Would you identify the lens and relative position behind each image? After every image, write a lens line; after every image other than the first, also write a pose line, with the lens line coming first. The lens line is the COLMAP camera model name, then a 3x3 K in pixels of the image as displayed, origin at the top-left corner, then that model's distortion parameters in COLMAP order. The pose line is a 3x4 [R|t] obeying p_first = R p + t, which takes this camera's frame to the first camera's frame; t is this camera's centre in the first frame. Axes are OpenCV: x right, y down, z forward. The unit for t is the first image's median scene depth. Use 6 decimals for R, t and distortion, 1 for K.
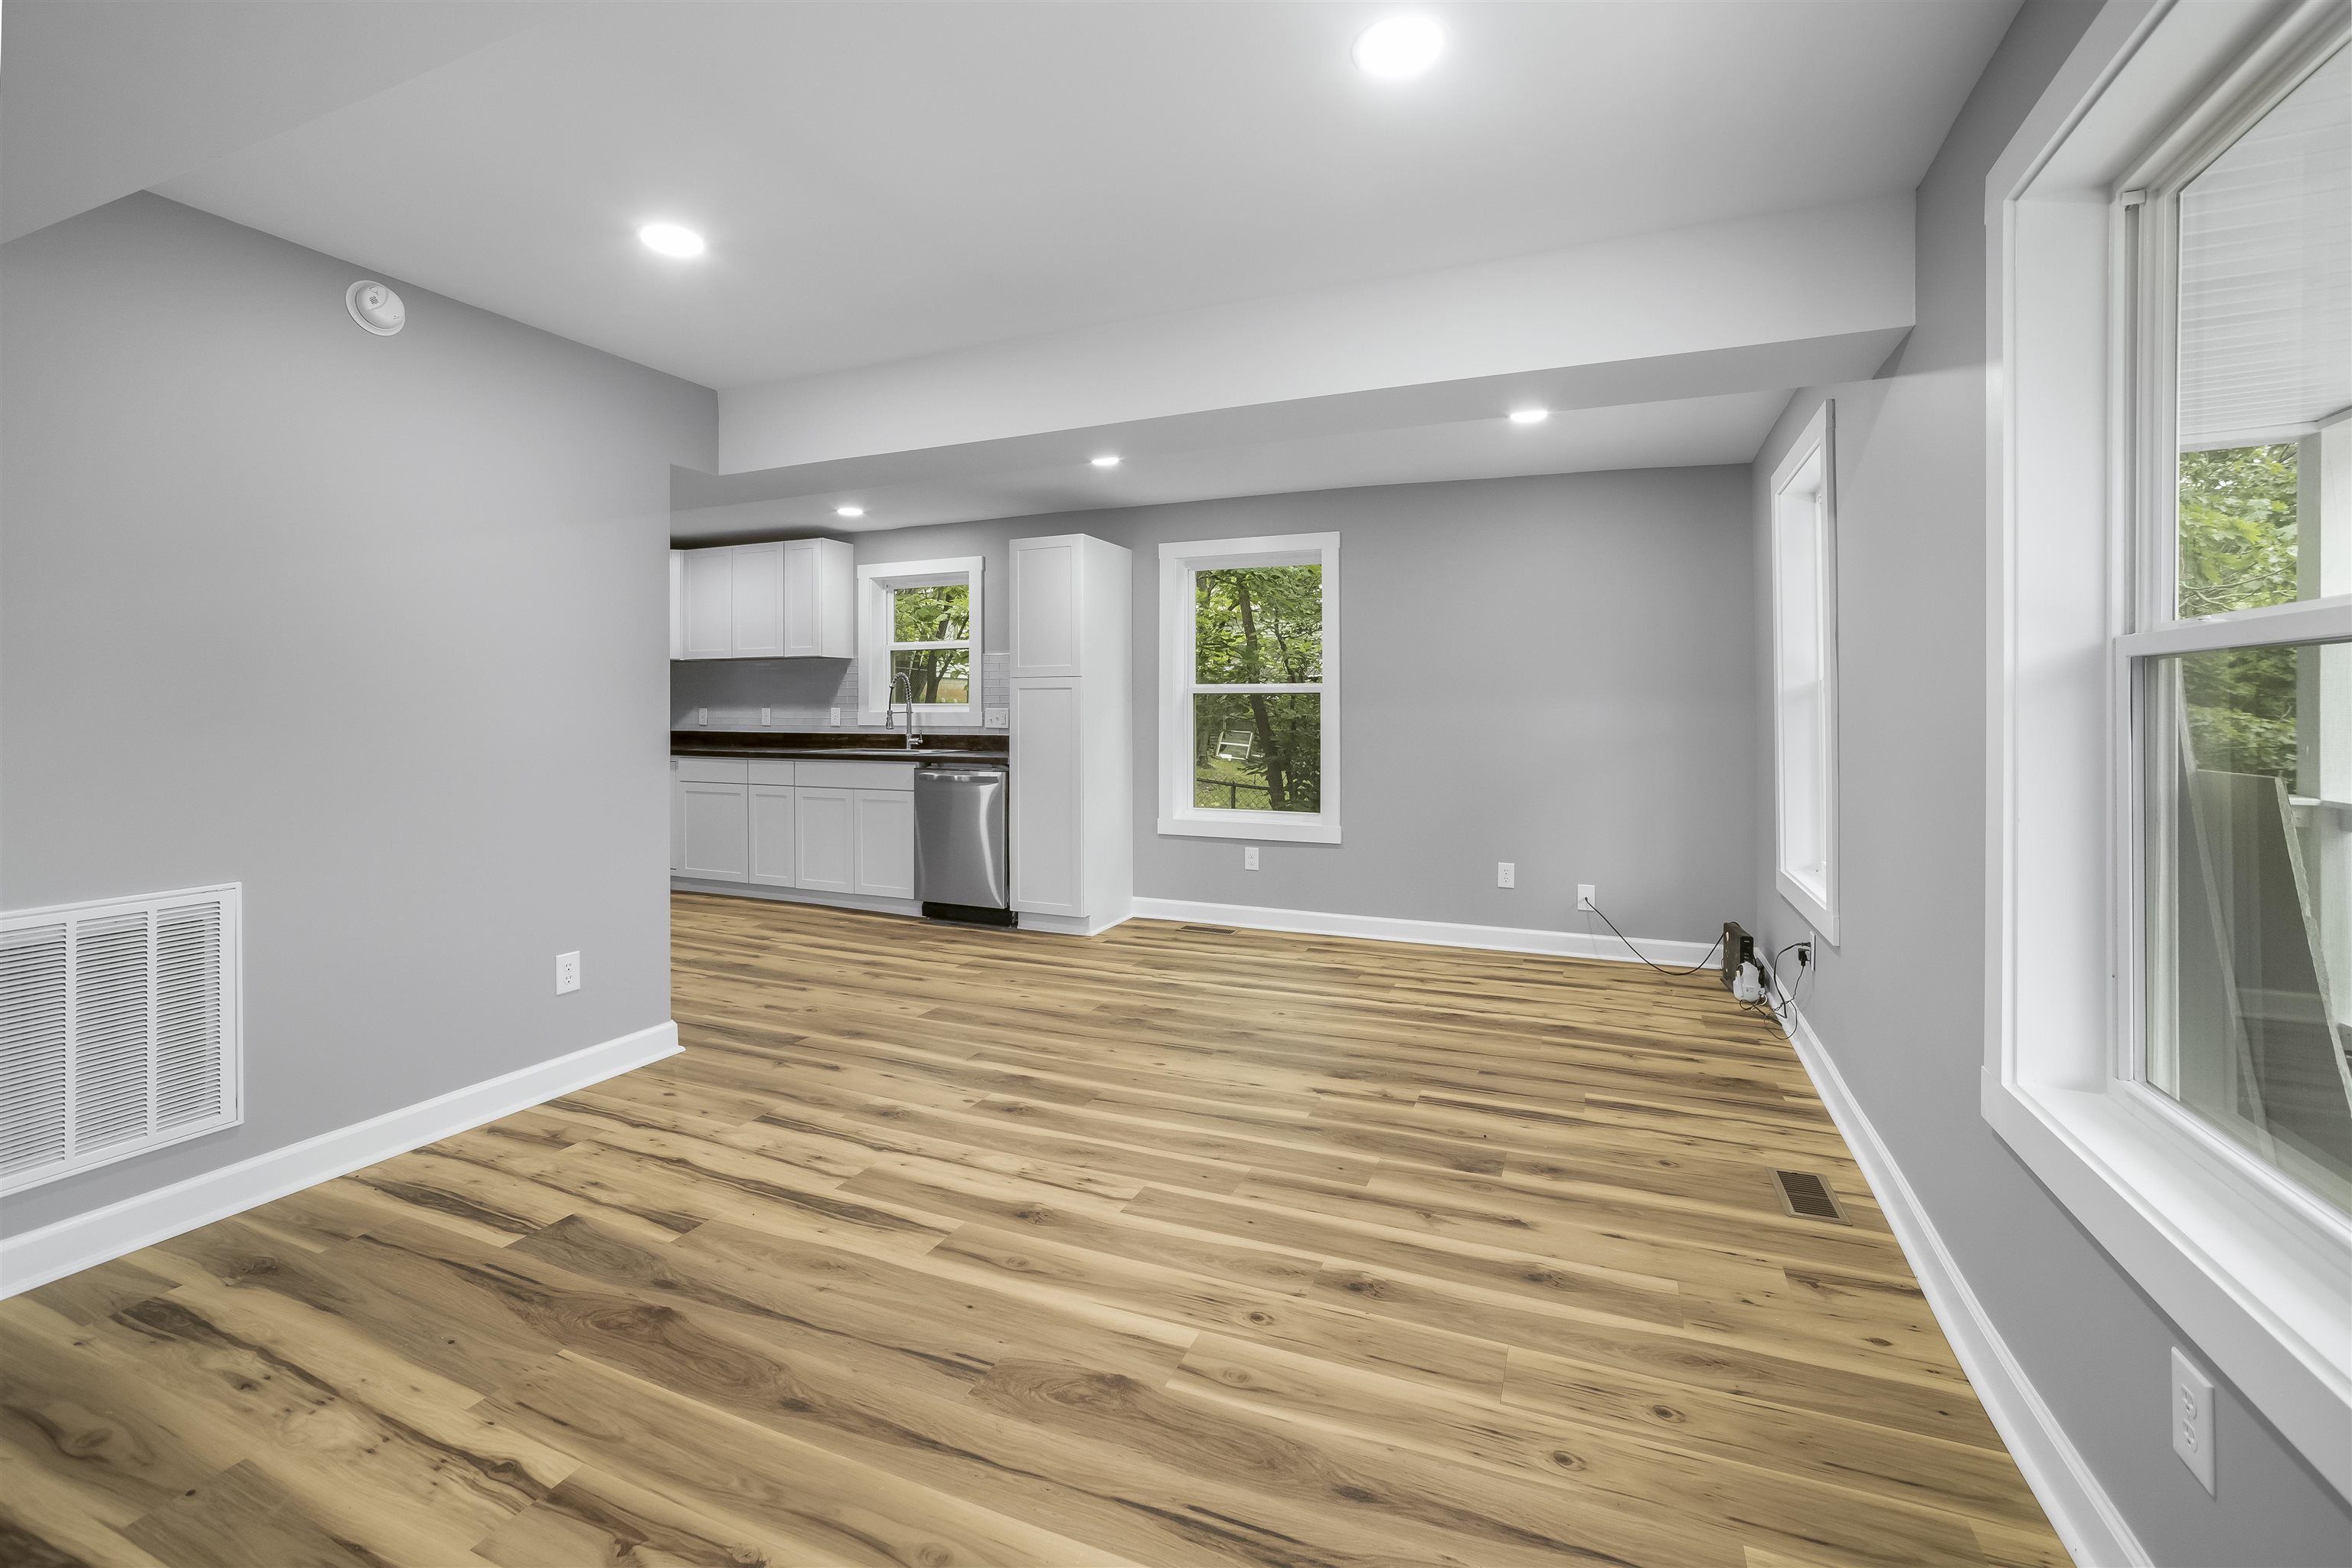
lens RADIAL K [[1007.9, 0, 1176.9], [0, 1007.9, 724.5], [0, 0, 1]] dist [-0.050150, 0.018866]
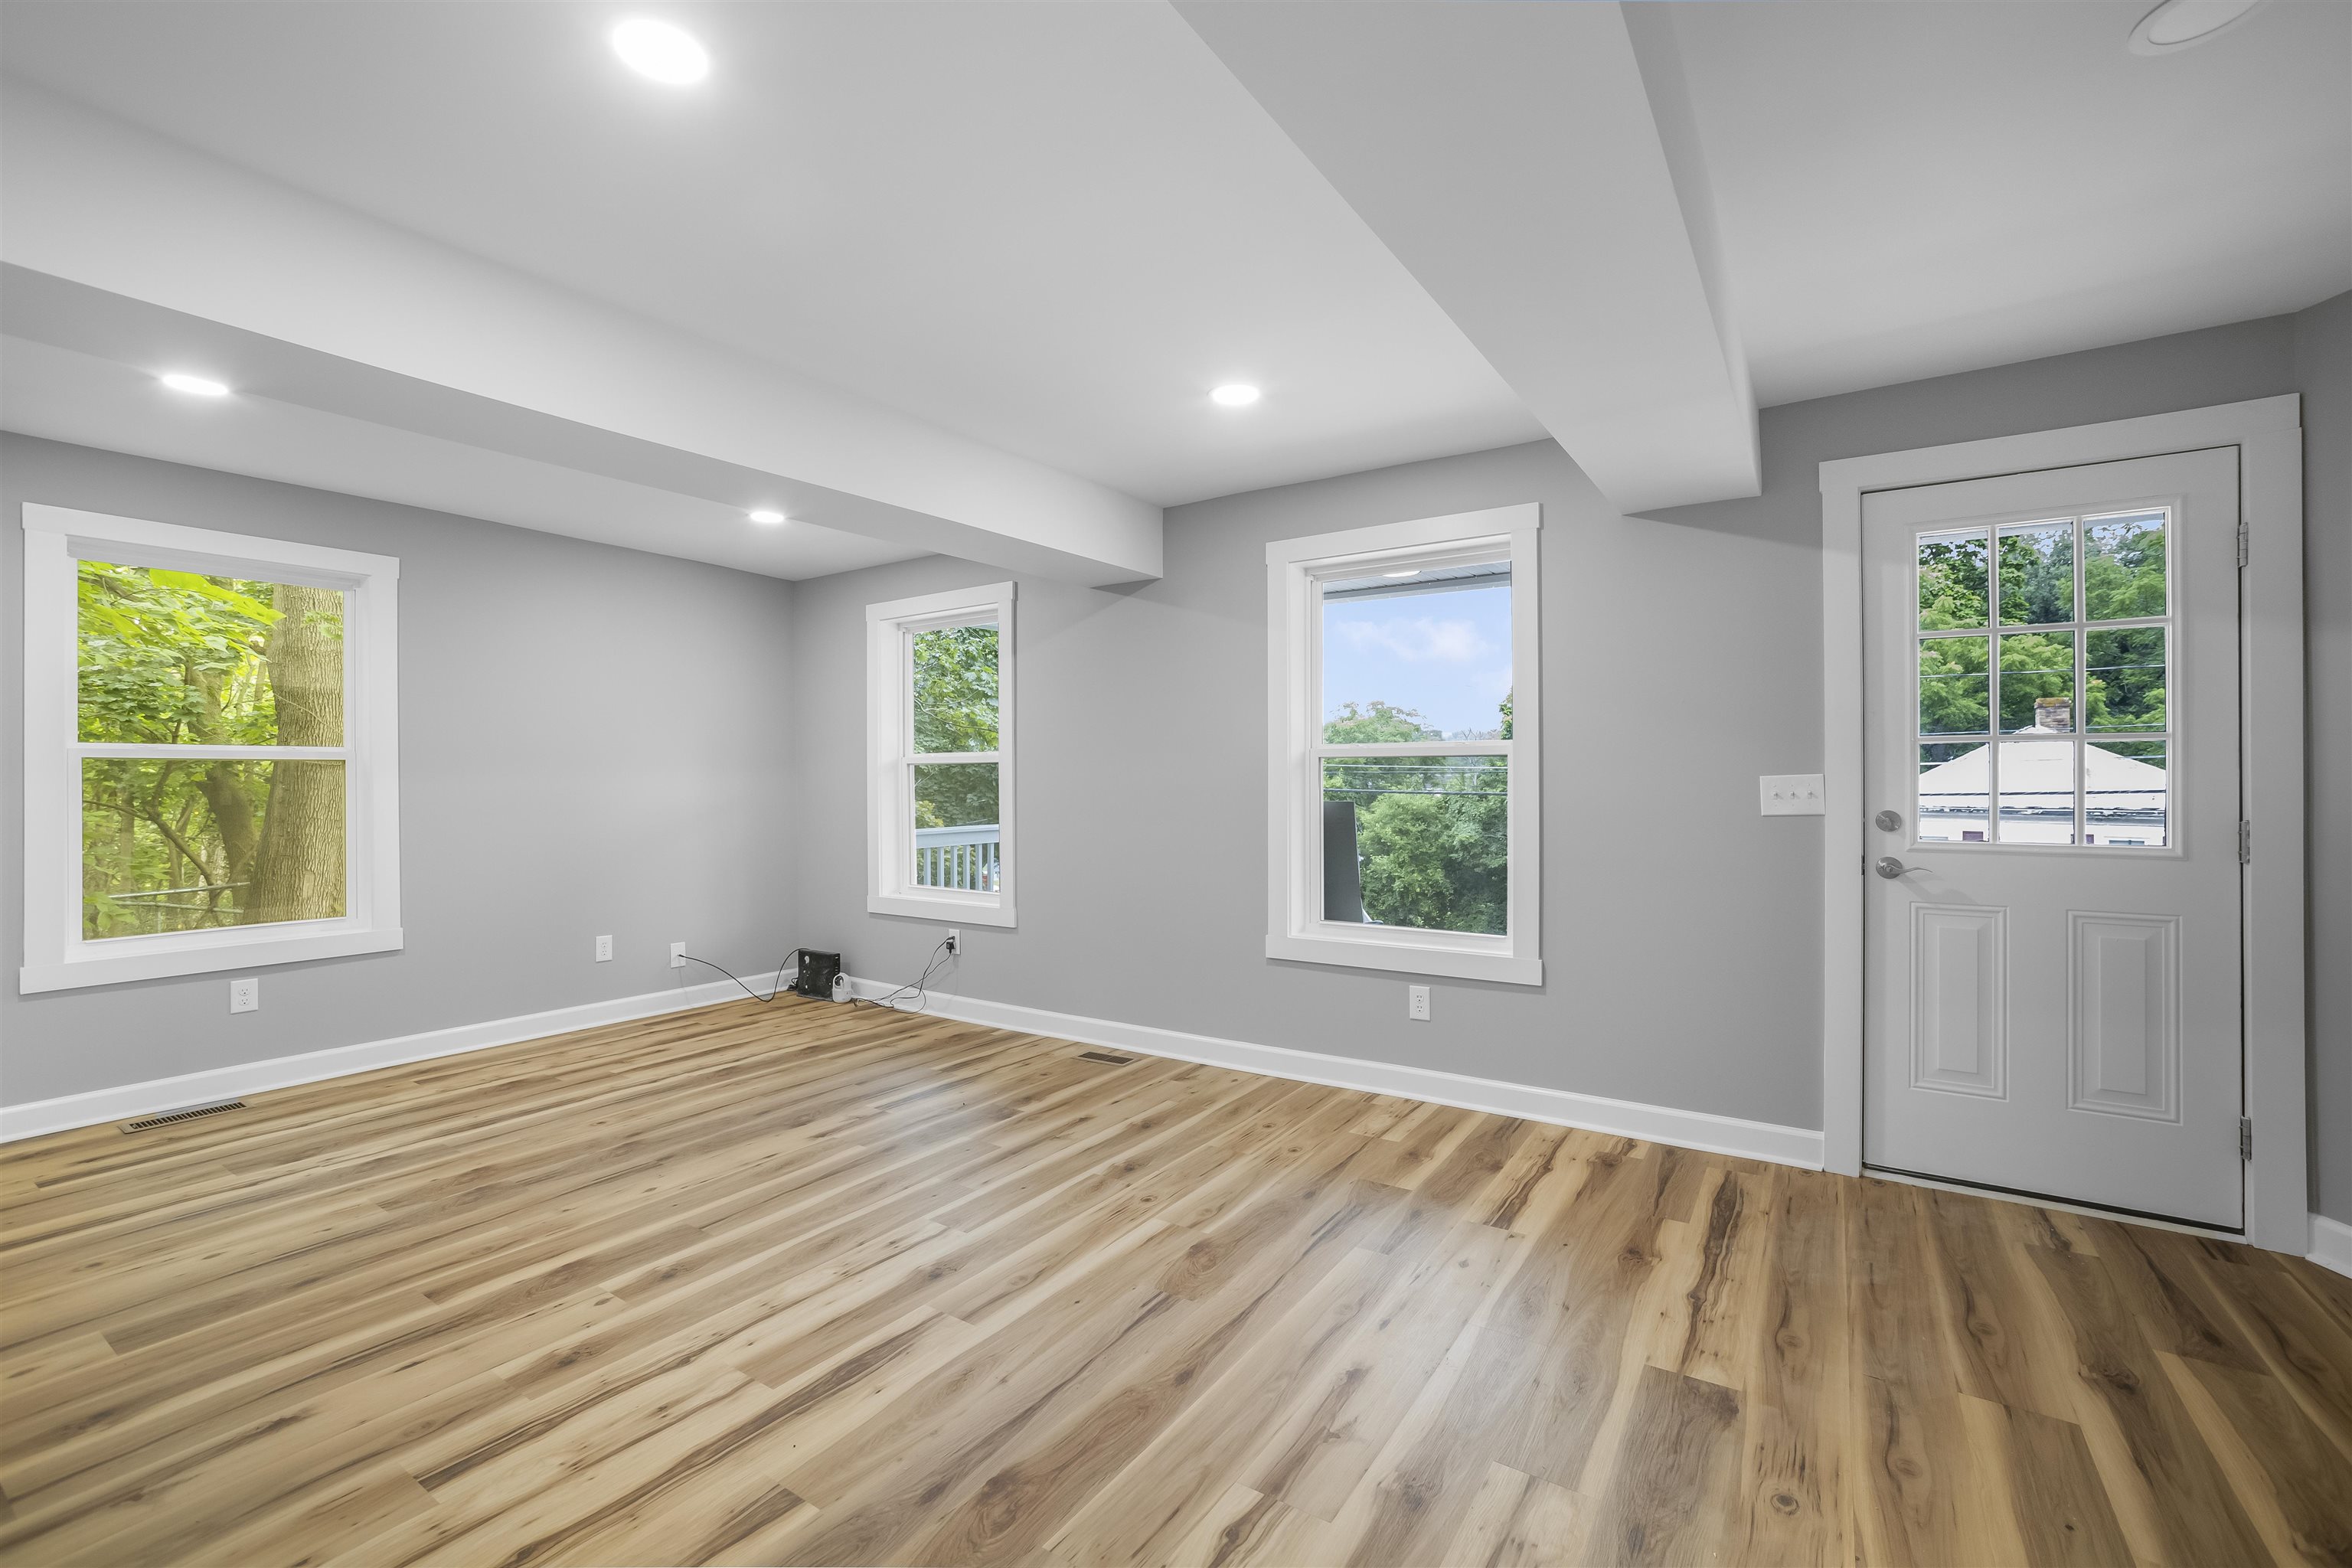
lens RADIAL K [[1007.9, 0, 1176.9], [0, 1007.9, 724.5], [0, 0, 1]] dist [-0.050150, 0.018866]
pose [[0.185782, 0.049440, 0.981346, -1.089998], [0.017746, 0.998402, -0.053658, -0.011974], [-0.982431, 0.027383, 0.184608, 0.532134]]
